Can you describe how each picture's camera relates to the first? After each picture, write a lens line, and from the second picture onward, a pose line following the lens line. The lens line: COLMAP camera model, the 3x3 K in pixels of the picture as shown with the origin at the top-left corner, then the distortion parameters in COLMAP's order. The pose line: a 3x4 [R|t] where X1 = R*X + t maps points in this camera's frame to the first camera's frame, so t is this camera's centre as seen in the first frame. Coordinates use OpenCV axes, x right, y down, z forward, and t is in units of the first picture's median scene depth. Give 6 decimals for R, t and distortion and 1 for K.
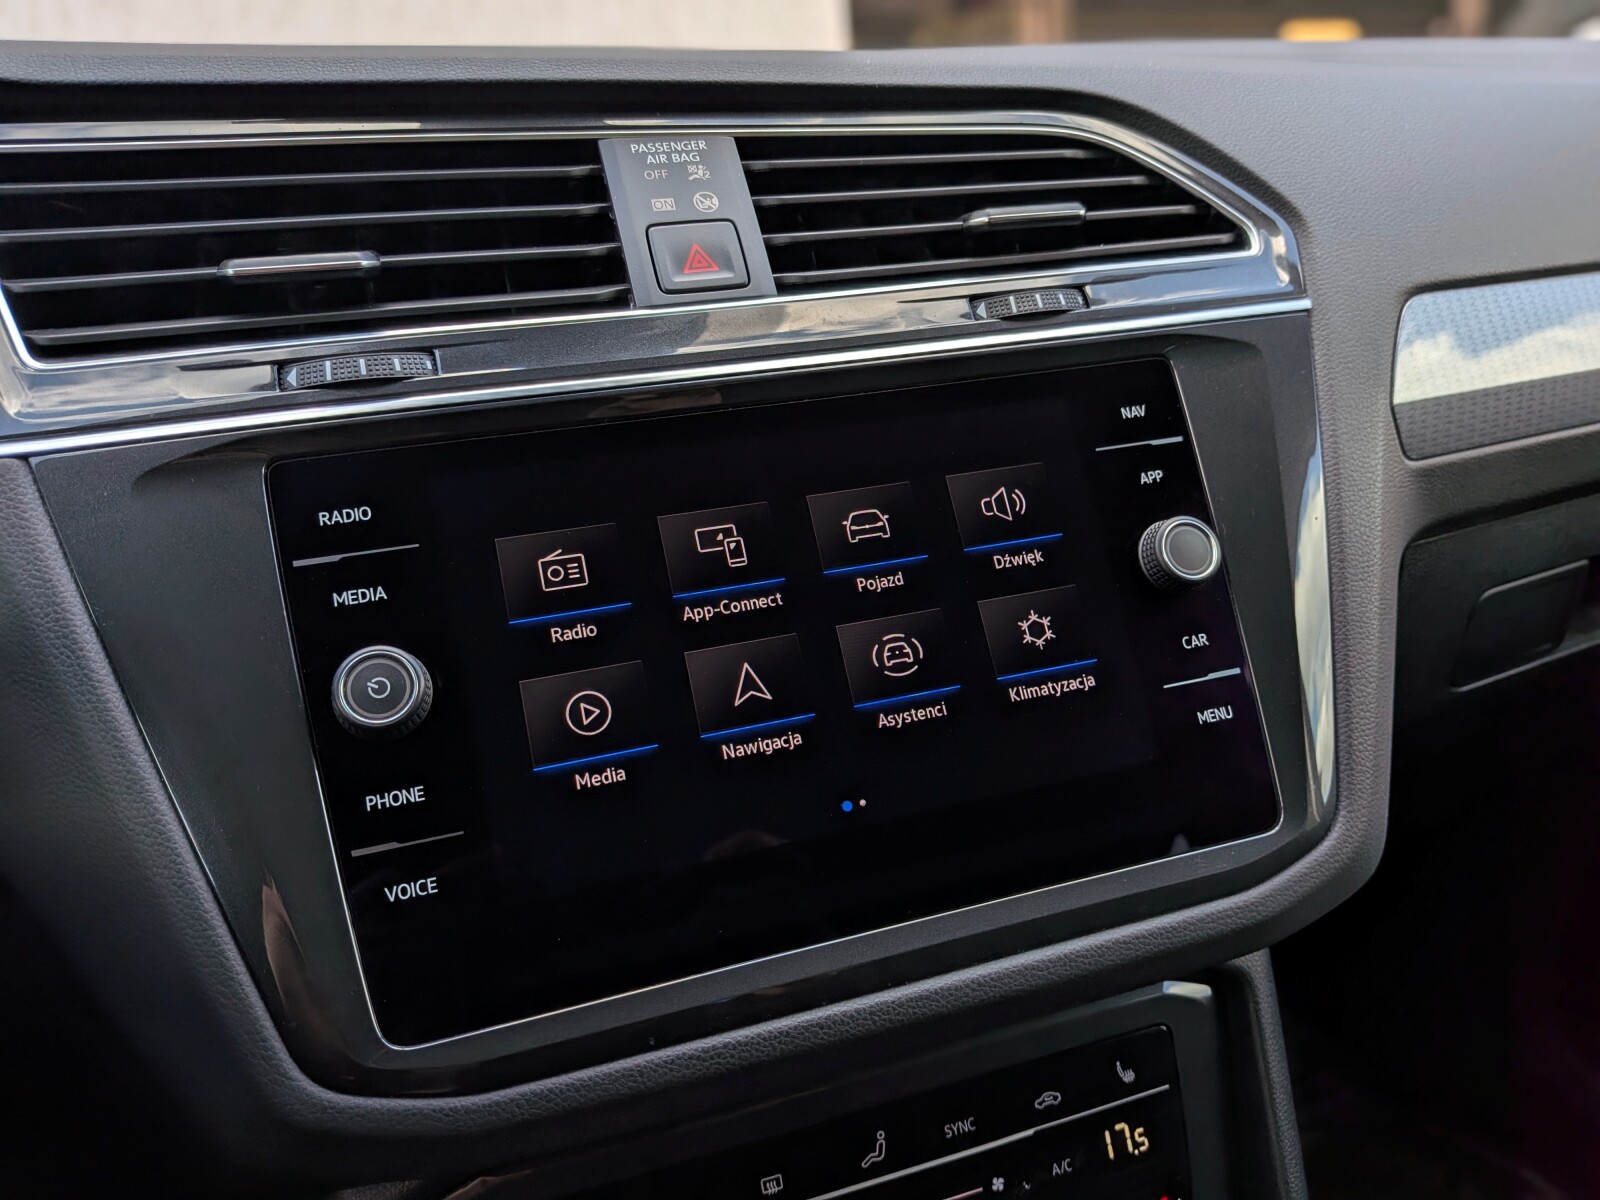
lens RADIAL K [[1146.5, 0, 809.4], [0, 1146.5, 588.6], [0, 0, 1]] dist [0.046871, -0.009079]
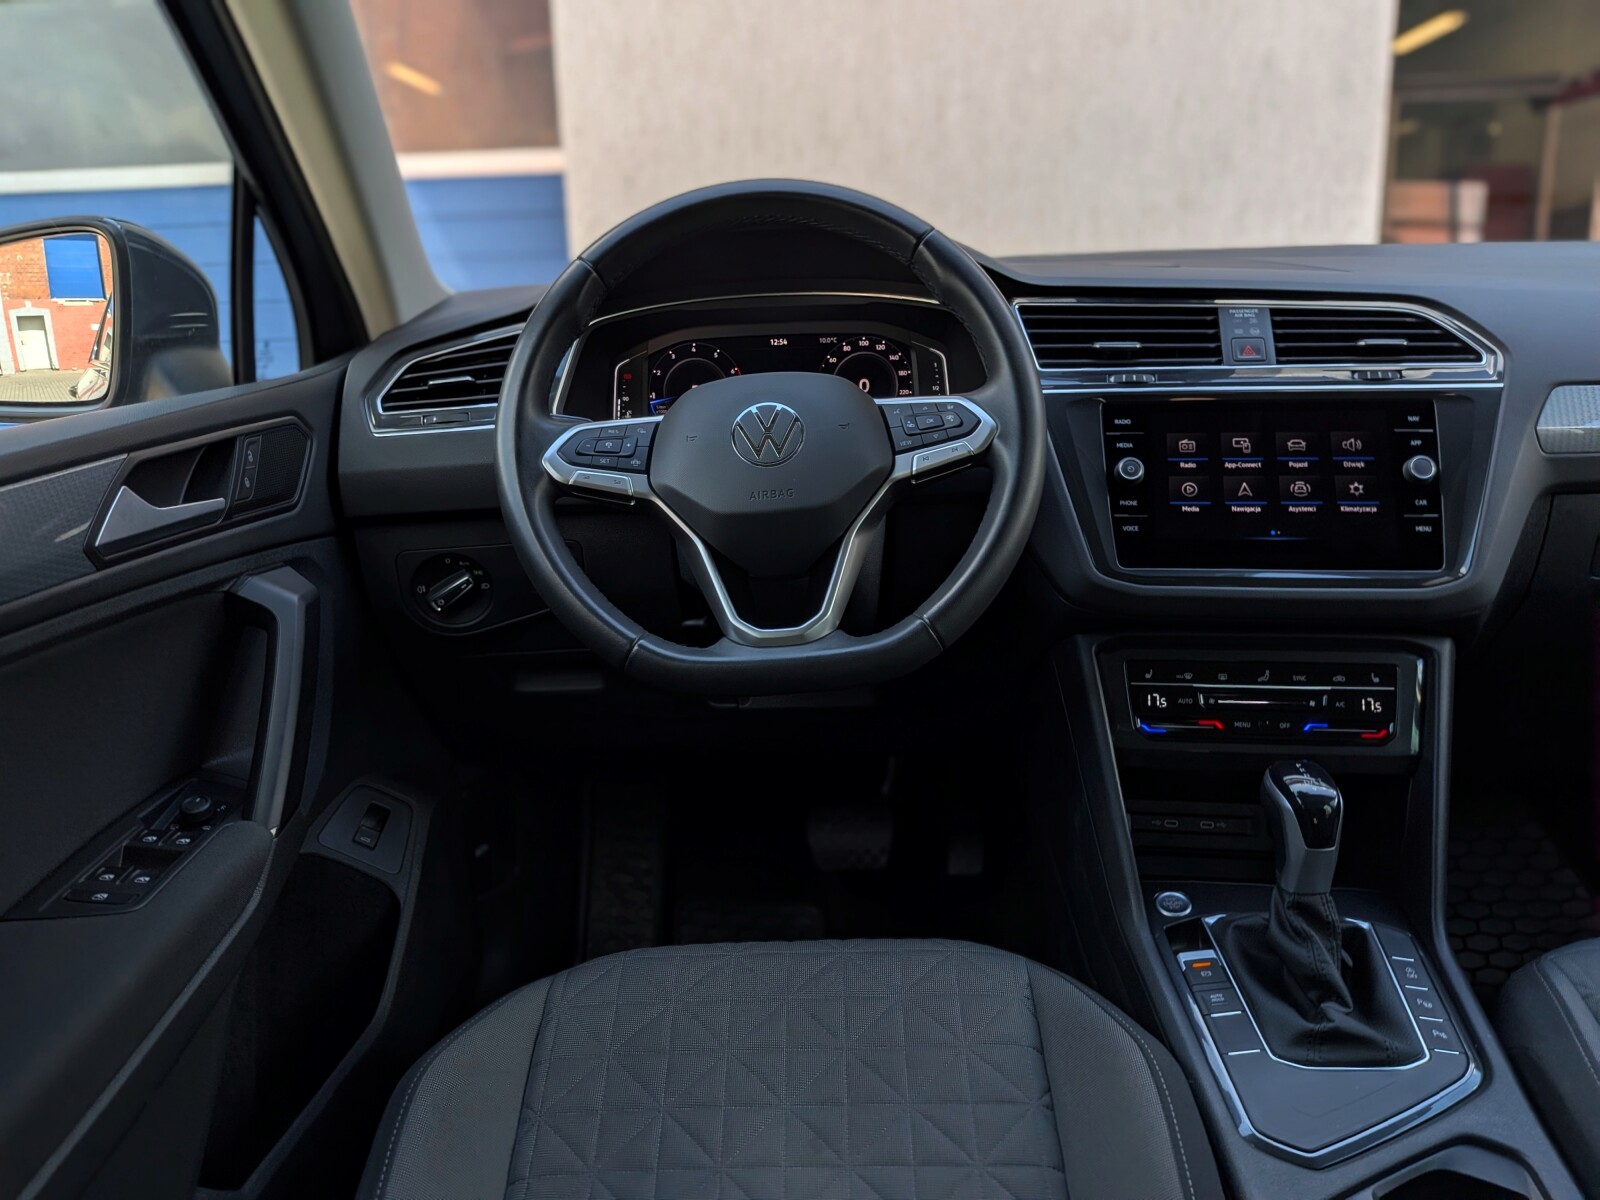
lens RADIAL K [[1175.9, 0, 789.1], [0, 1175.9, 591.2], [0, 0, 1]] dist [0.057152, -0.110954]
pose [[0.907806, 0.146001, -0.393157, 0.113347], [-0.169253, 0.985257, -0.024927, 0.580071], [0.383722, 0.089172, 0.919133, -2.130229]]
